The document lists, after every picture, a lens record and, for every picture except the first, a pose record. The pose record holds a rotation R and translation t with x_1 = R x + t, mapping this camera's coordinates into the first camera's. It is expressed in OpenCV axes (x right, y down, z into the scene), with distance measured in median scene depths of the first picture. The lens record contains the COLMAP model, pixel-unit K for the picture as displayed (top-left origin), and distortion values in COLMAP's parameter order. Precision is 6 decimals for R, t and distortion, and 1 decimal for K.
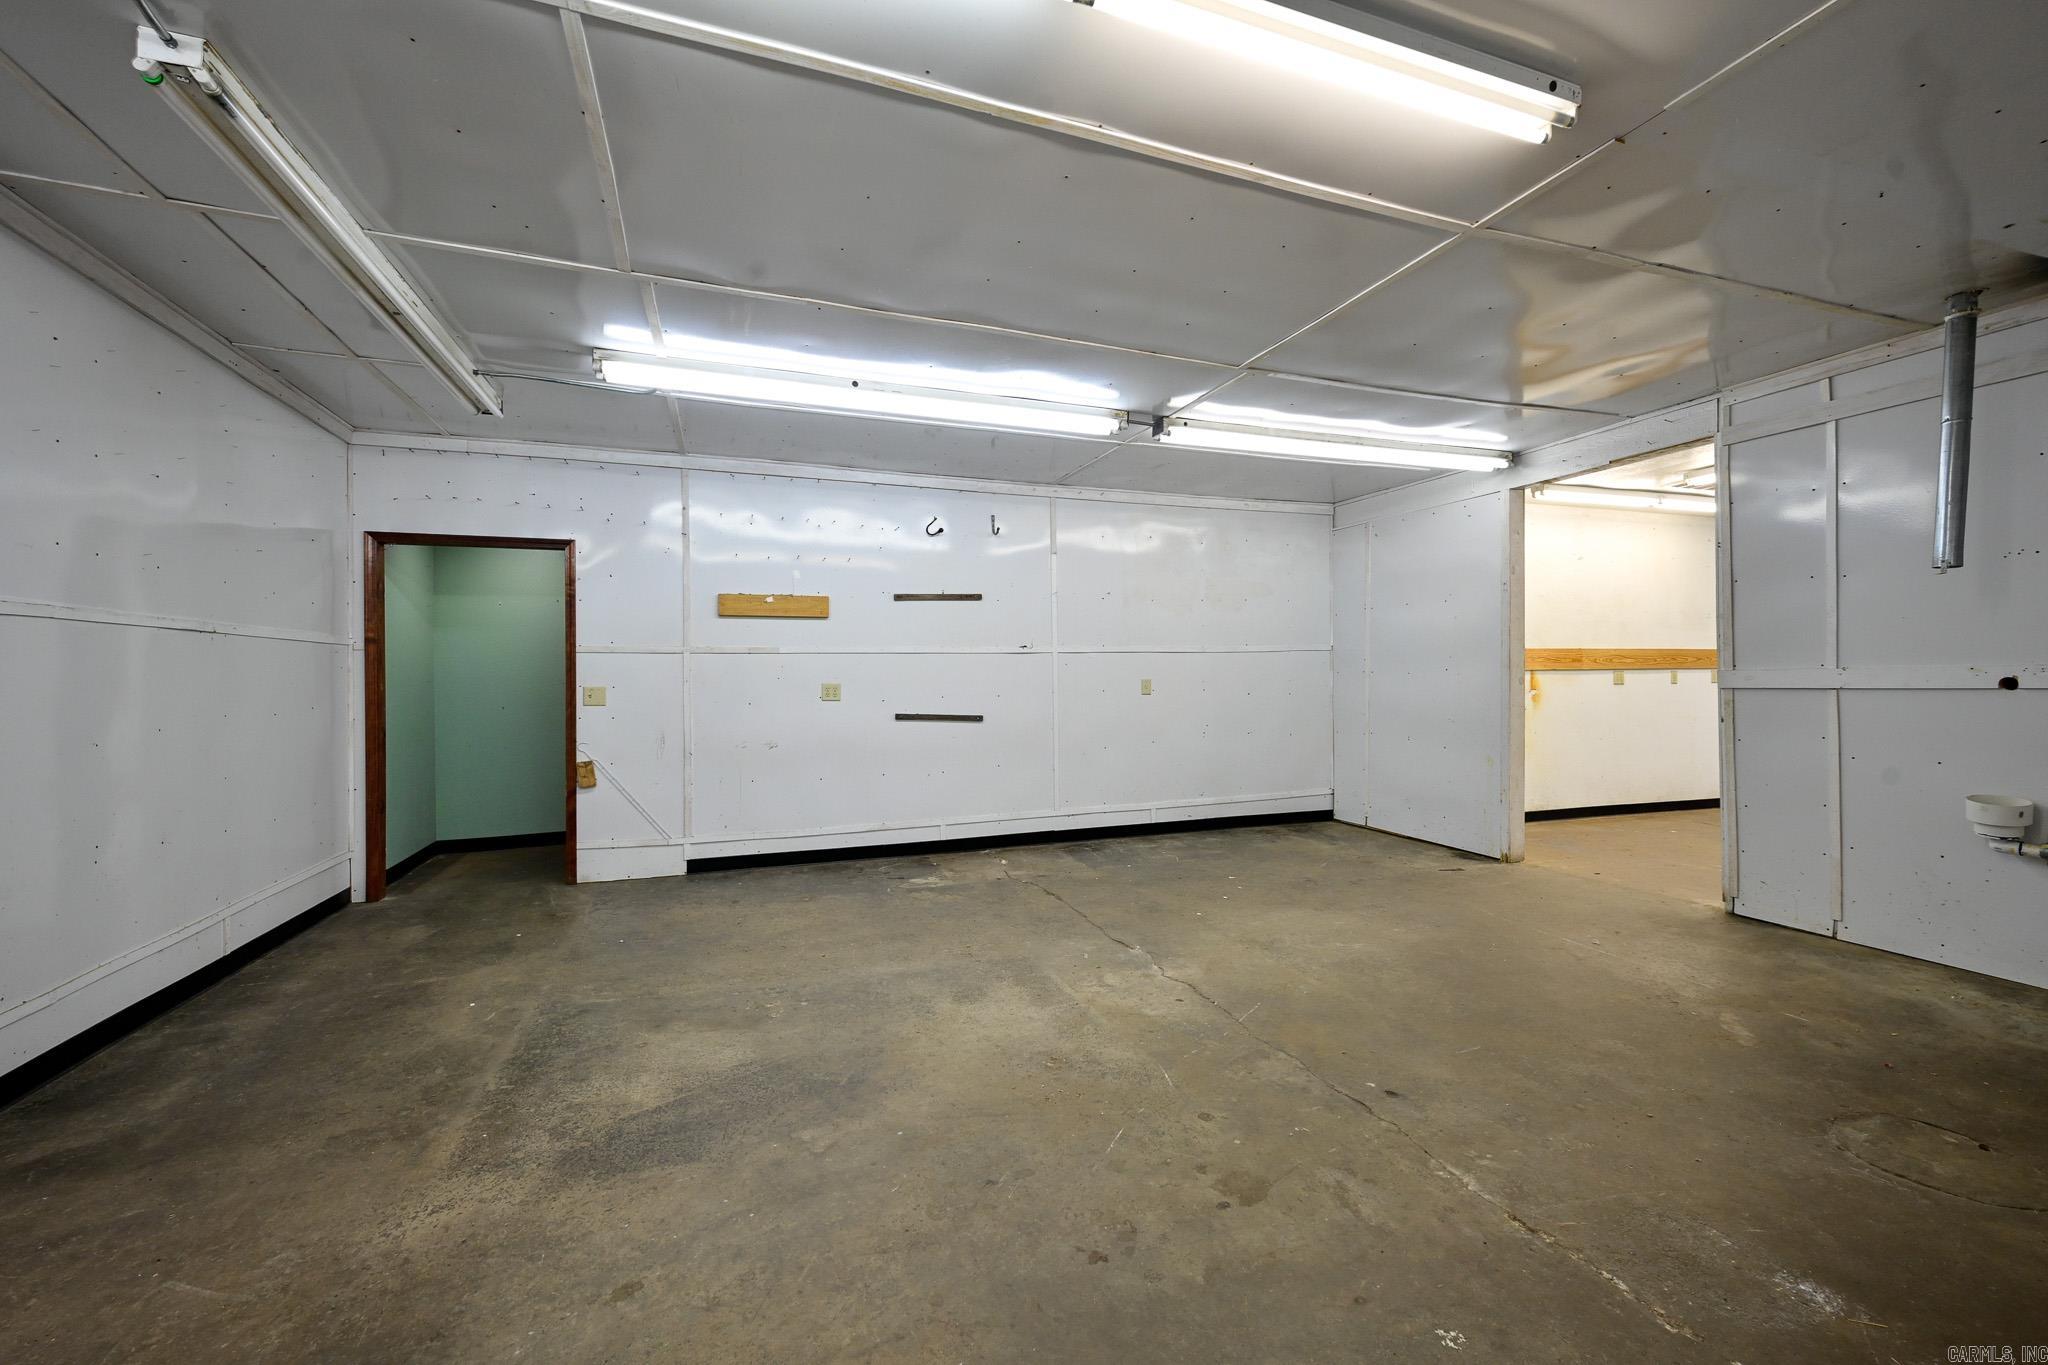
lens RADIAL K [[804.4, 0, 1059.6], [0, 804.4, 679.9], [0, 0, 1]] dist [0.001430, -0.000163]
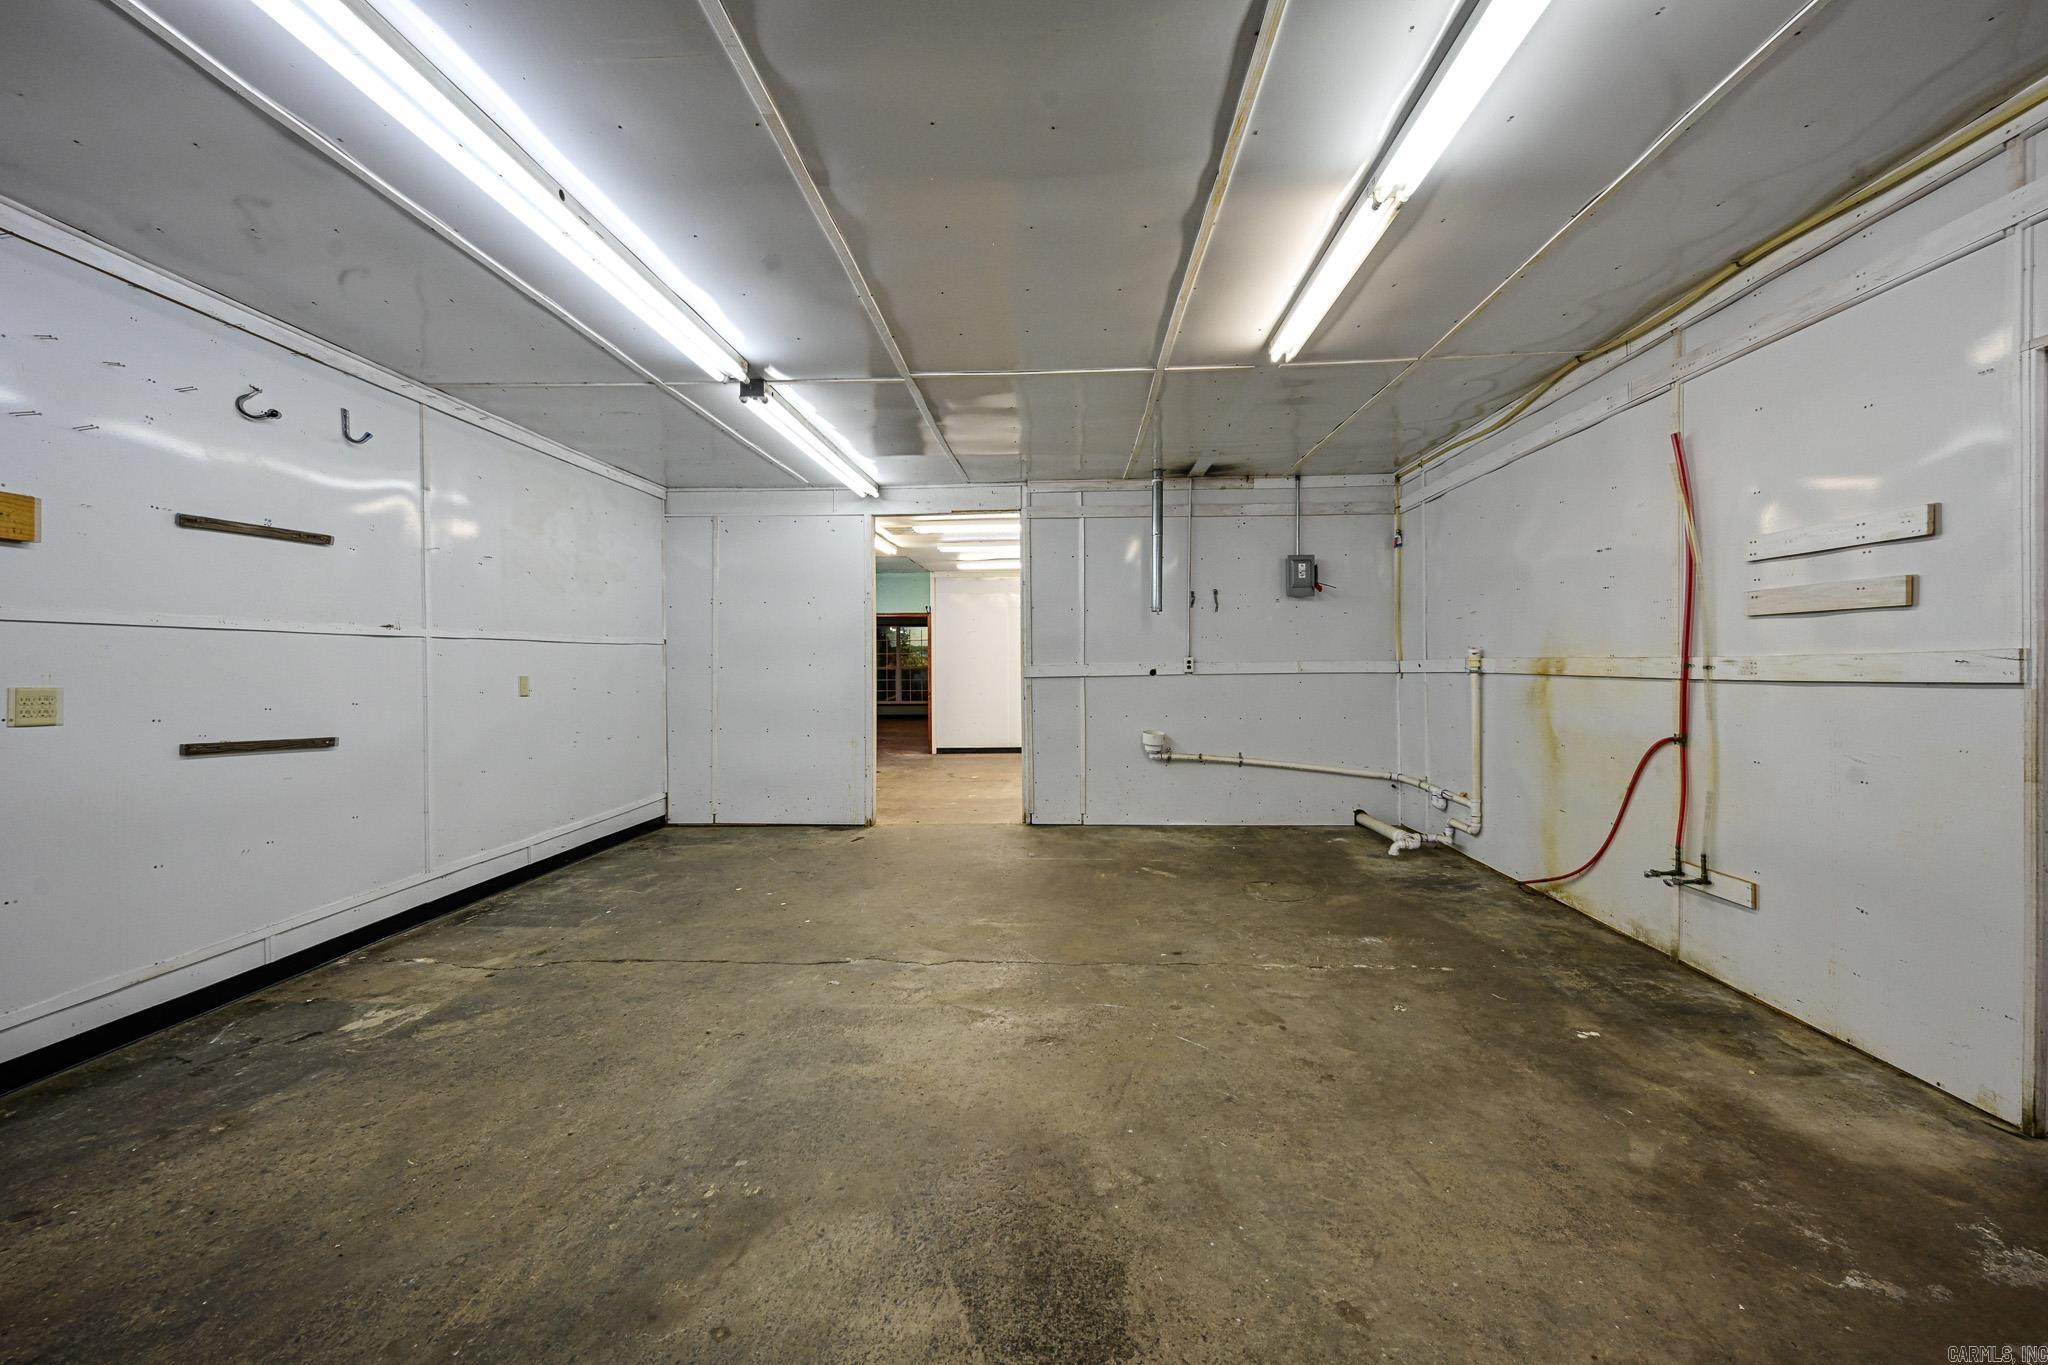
lens RADIAL K [[831.3, 0, 1025.9], [0, 831.3, 675.3], [0, 0, 1]] dist [-0.002500, 0.000039]
pose [[0.399471, -0.006526, 0.916722, -0.780566], [0.011896, 0.999927, 0.001934, 0.004915], [-0.916668, 0.010133, 0.399520, 0.473268]]
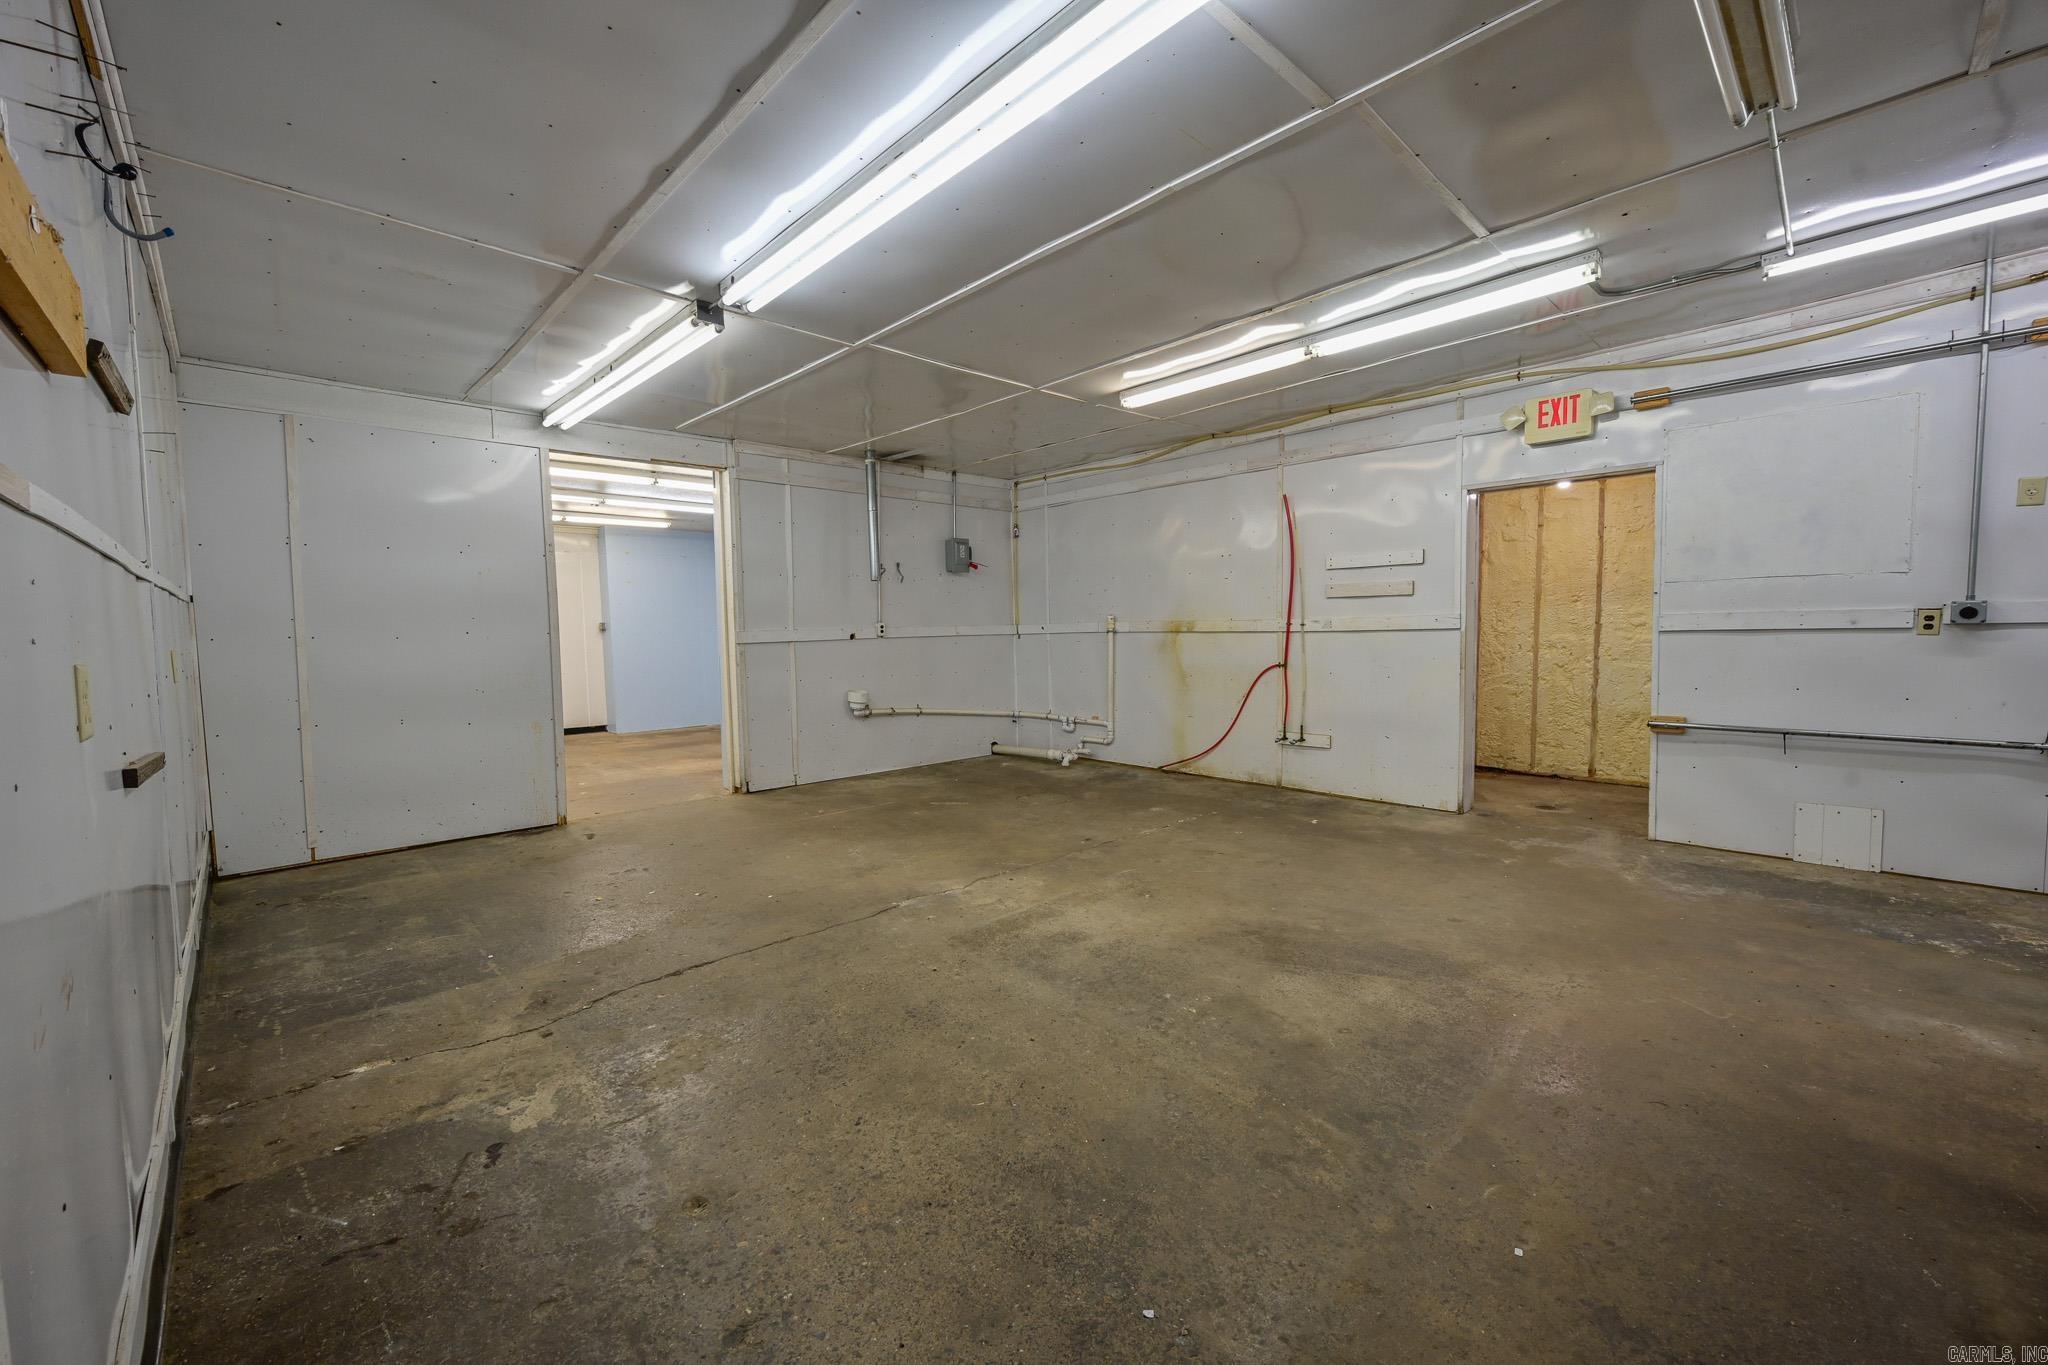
lens RADIAL K [[804.4, 0, 1059.6], [0, 804.4, 679.9], [0, 0, 1]] dist [0.001430, -0.000163]
pose [[-0.395442, -0.045270, 0.917375, -0.974979], [0.028454, 0.997701, 0.061499, 0.004362], [-0.918050, 0.050422, -0.393245, 1.324978]]
